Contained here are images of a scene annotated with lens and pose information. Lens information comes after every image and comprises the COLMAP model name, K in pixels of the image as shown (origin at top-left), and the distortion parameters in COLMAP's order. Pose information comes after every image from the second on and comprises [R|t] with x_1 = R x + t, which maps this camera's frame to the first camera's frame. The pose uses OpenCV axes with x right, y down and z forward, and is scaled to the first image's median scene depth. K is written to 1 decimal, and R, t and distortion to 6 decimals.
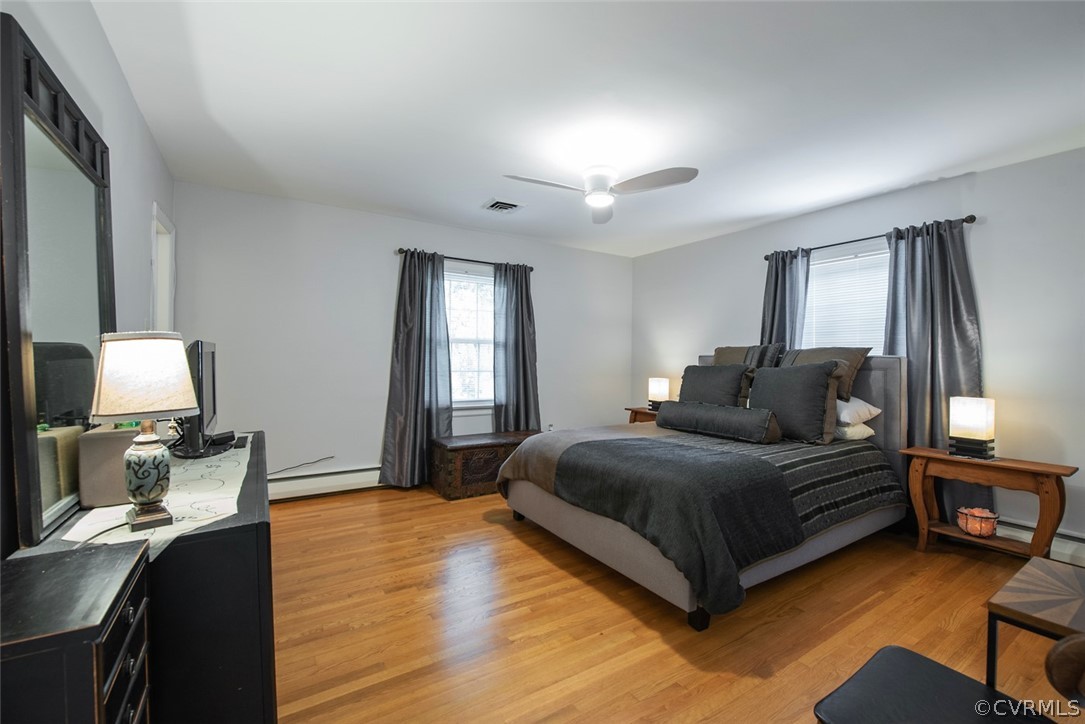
lens RADIAL K [[455.0, 0, 547.3], [0, 455.0, 366.6], [0, 0, 1]] dist [-0.014051, -0.000117]
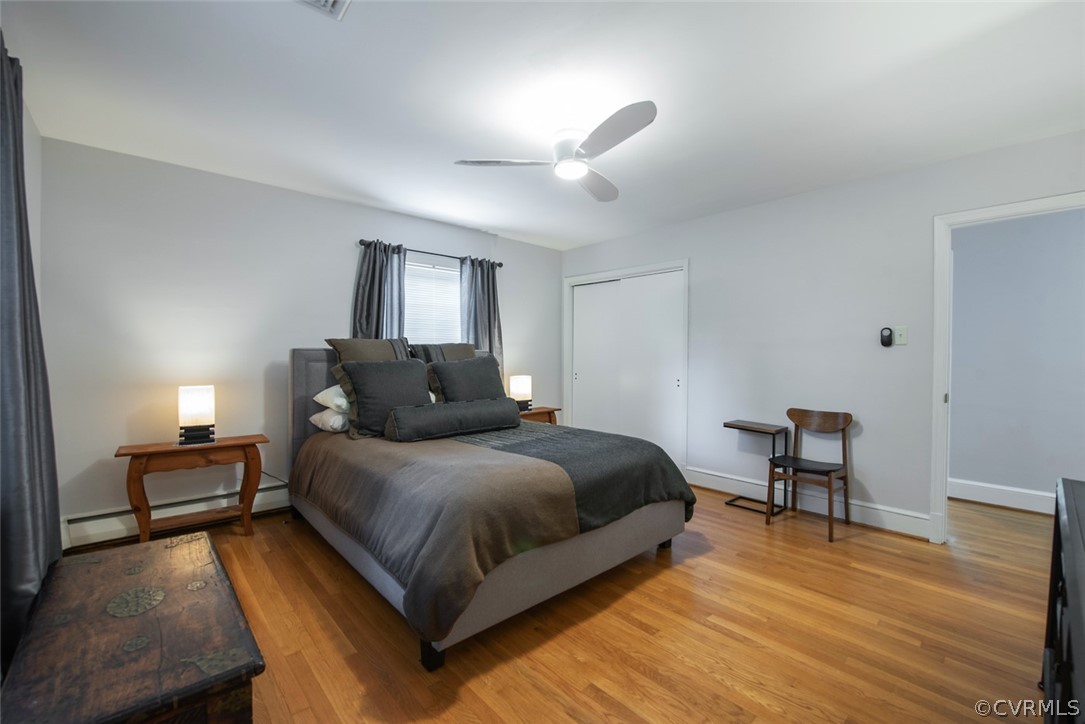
lens RADIAL K [[455.0, 0, 546.5], [0, 455.0, 363.5], [0, 0, 1]] dist [-0.014051, -0.000117]
pose [[-0.171893, -0.027136, 0.984742, -0.648263], [0.012636, 0.999478, 0.029748, -0.023733], [-0.985035, 0.017557, -0.171460, 1.064845]]
